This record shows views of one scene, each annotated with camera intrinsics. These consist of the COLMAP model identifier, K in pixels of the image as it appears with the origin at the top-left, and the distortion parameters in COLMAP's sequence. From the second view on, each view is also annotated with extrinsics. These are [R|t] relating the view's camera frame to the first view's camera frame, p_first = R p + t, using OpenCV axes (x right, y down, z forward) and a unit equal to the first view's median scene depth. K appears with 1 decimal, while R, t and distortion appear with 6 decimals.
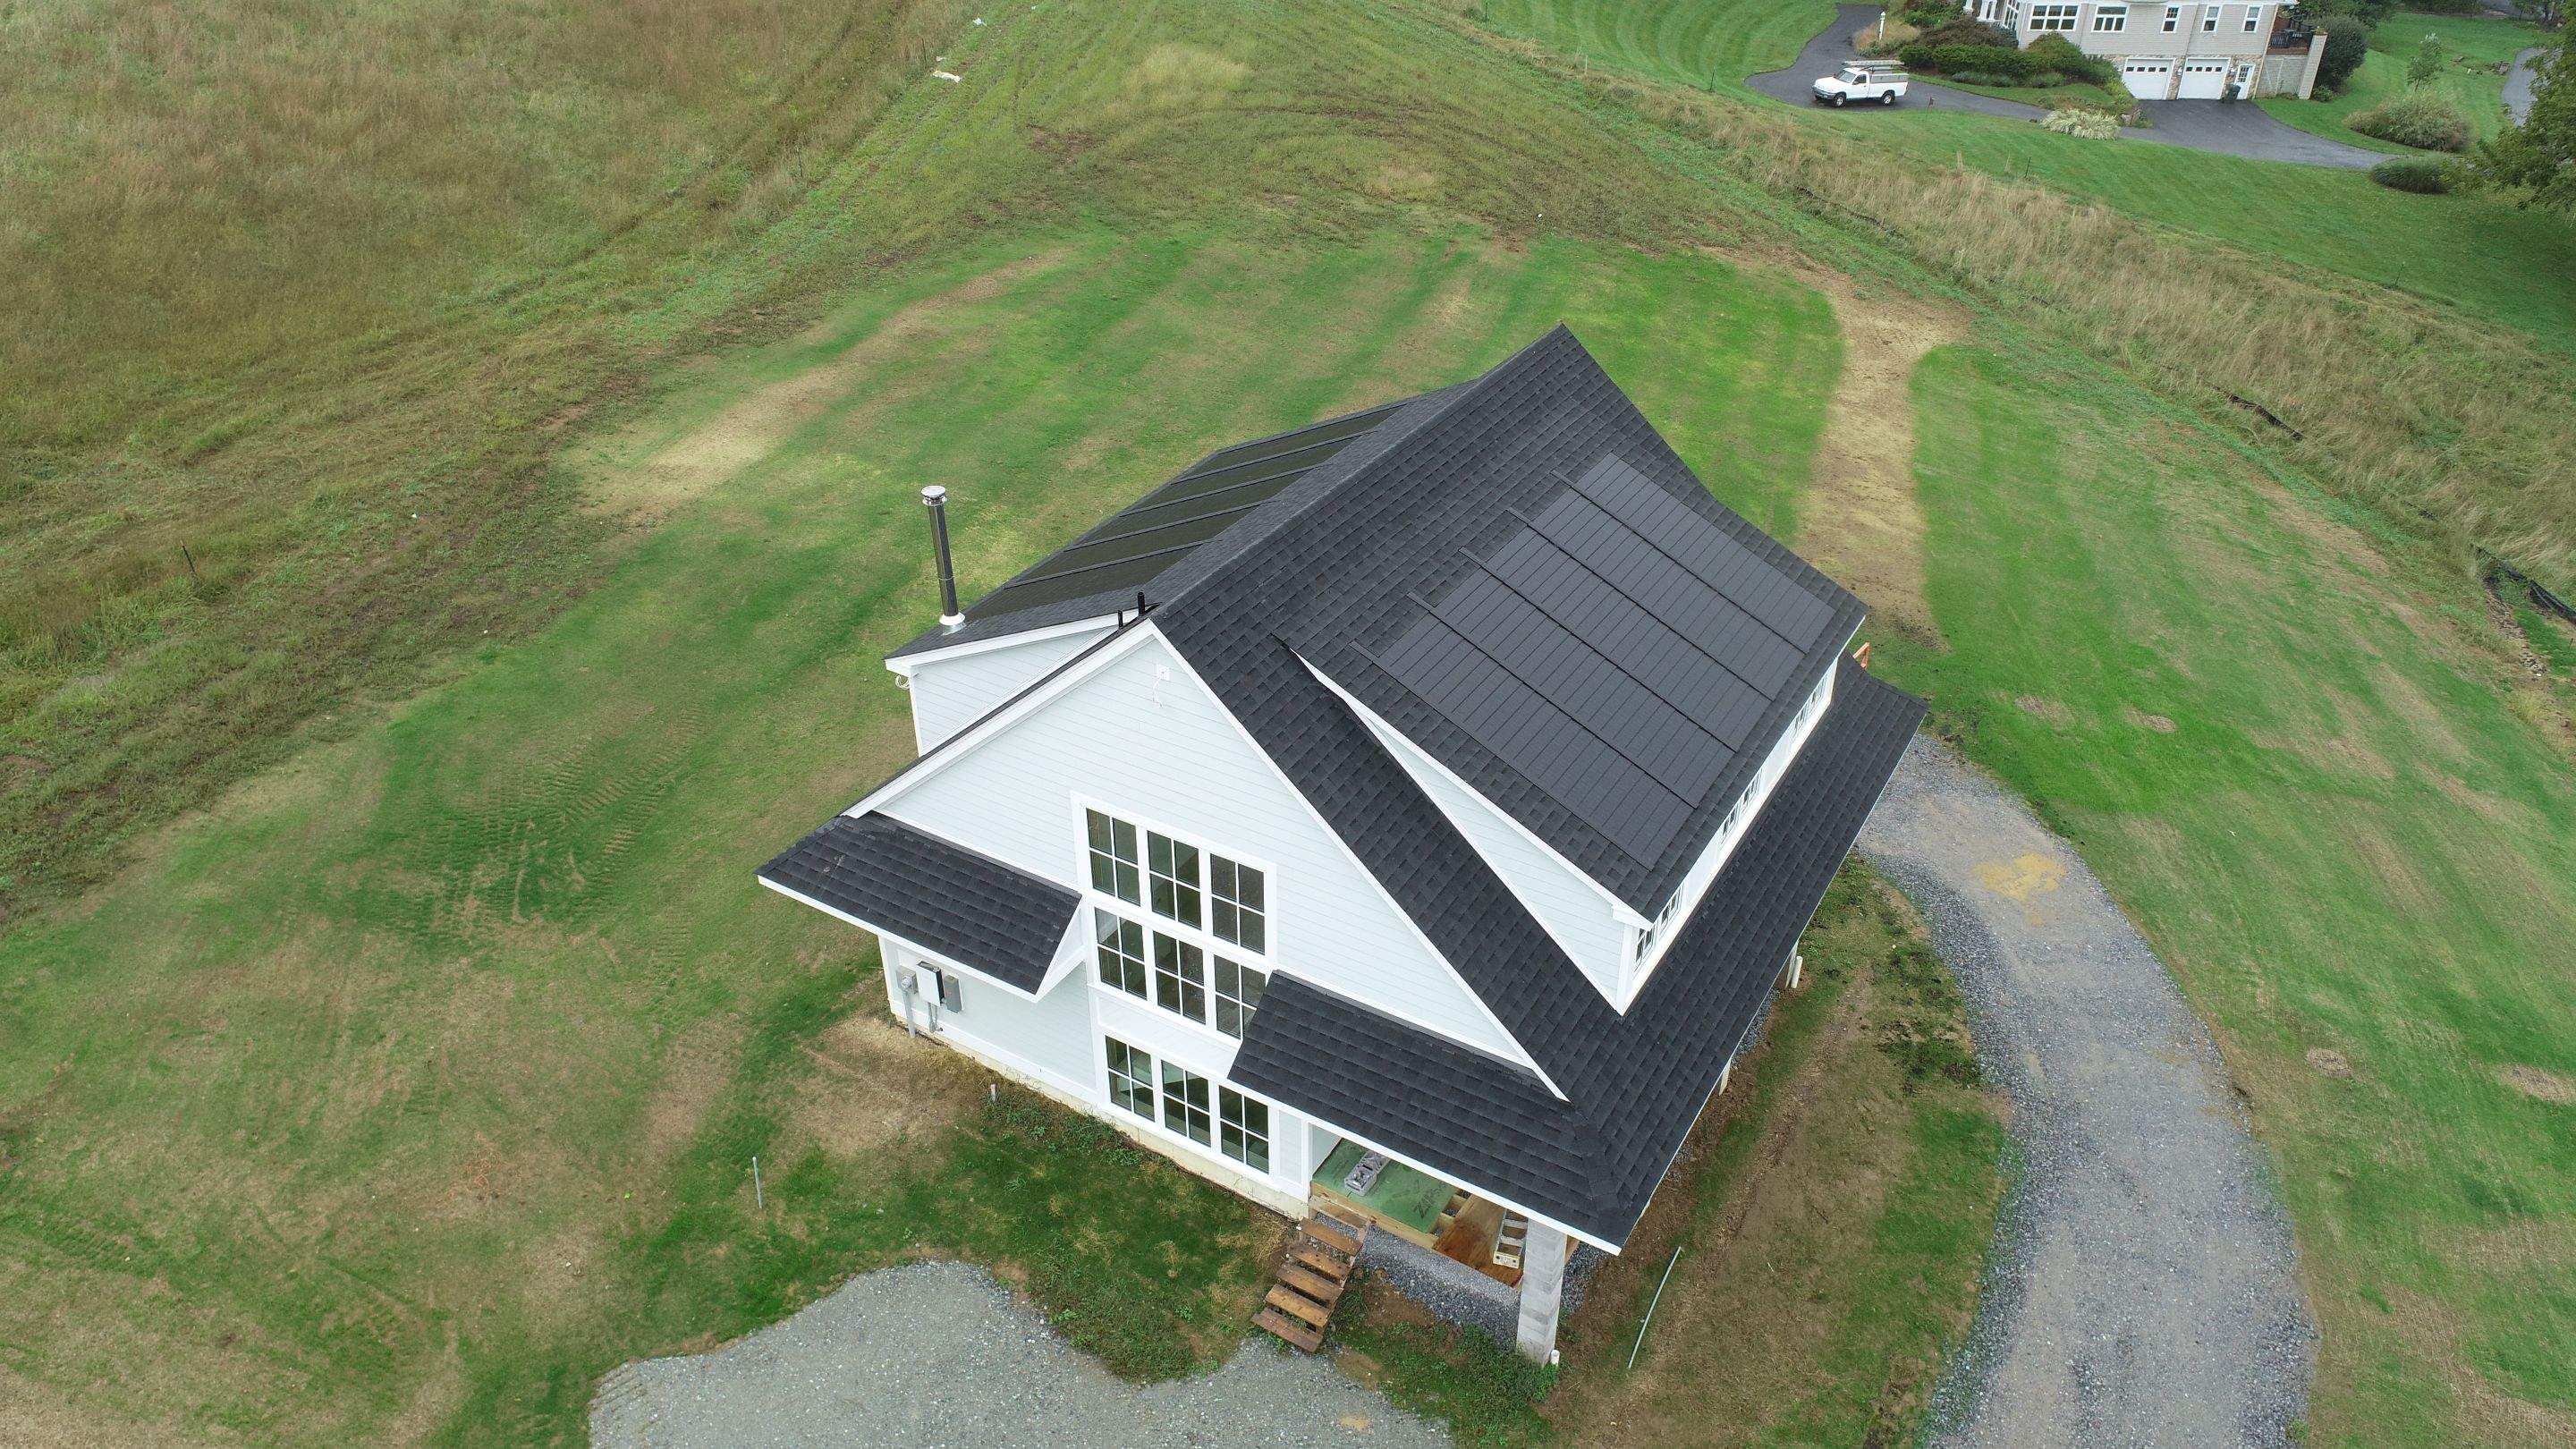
lens RADIAL K [[1745.4, 0, 1283.7], [0, 1745.4, 708.6], [0, 0, 1]] dist [-0.012091, 0.007103]
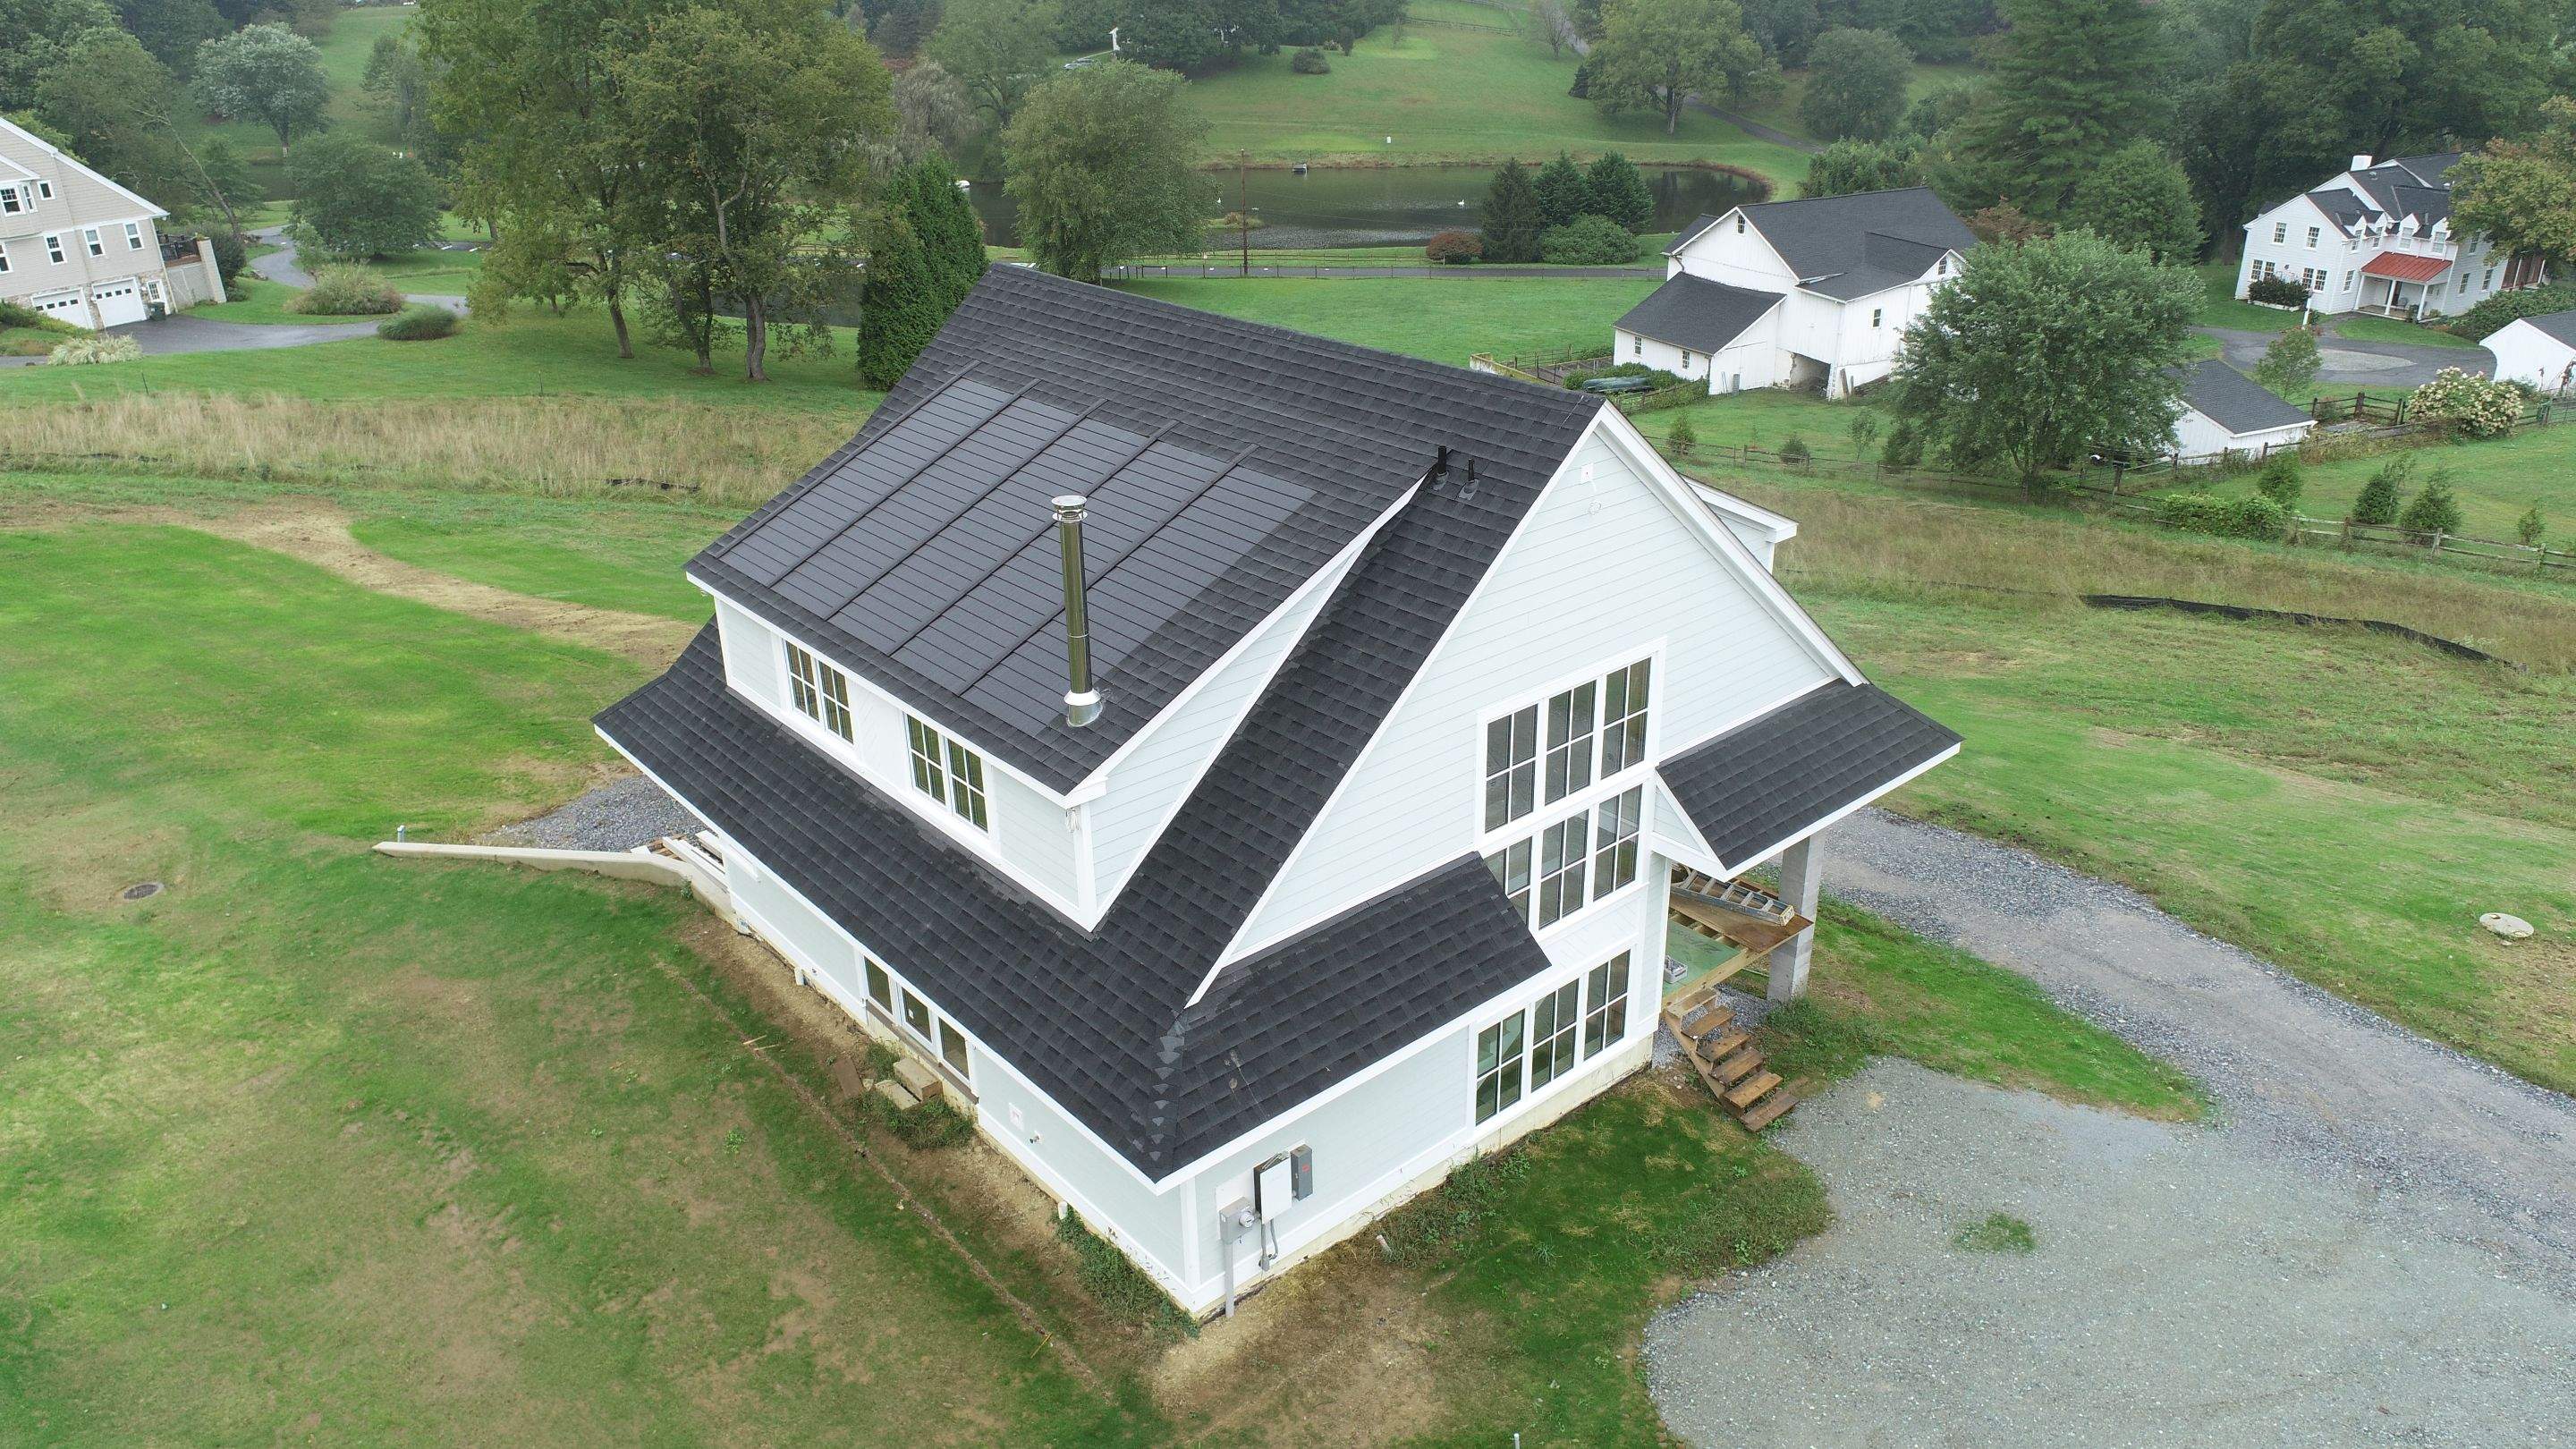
lens RADIAL K [[1745.4, 0, 1291.3], [0, 1745.4, 711.7], [0, 0, 1]] dist [-0.012091, 0.007103]
pose [[0.305405, -0.384433, 0.871171, -0.563969], [0.510879, 0.838213, 0.190791, -0.099897], [-0.803573, 0.386795, 0.452393, 0.467435]]
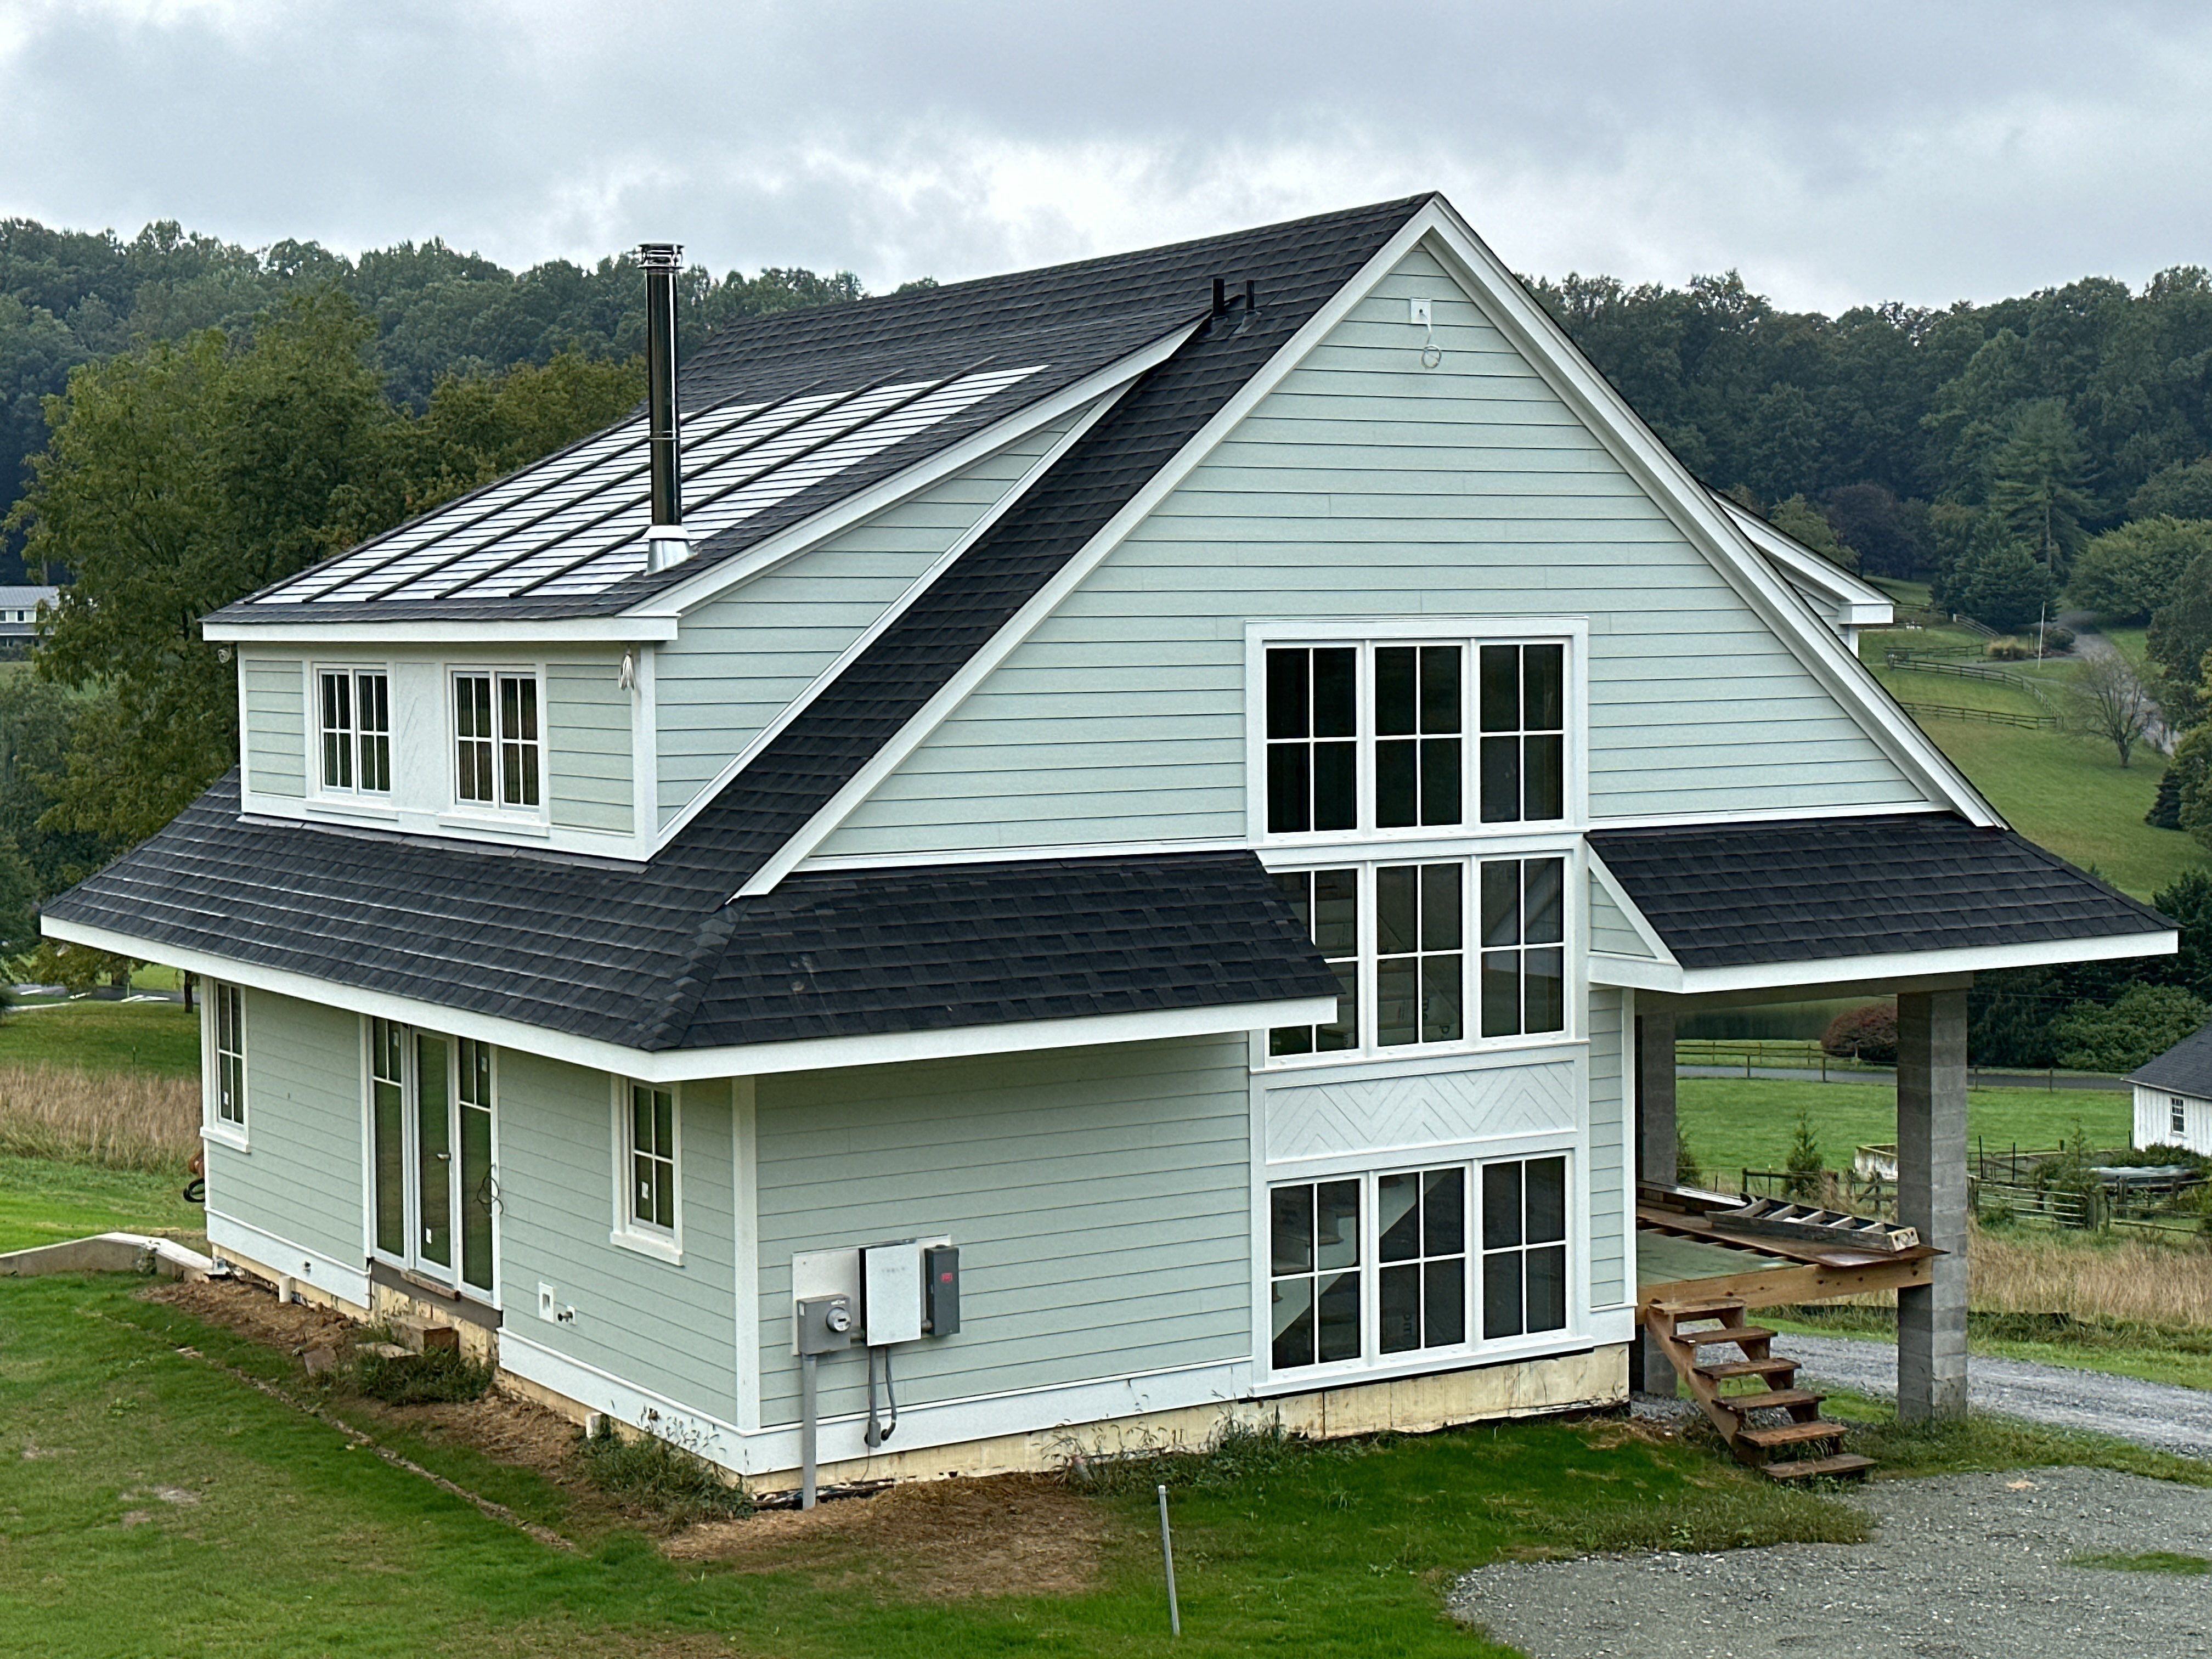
lens RADIAL K [[3536.9, 0, 1143.4], [0, 3536.9, 852.2], [0, 0, 1]] dist [0.128122, 0.000000]
pose [[0.439488, -0.050902, 0.896805, -0.757712], [0.475453, 0.860247, -0.184173, 0.199502], [-0.762099, 0.507330, 0.402269, 0.406150]]
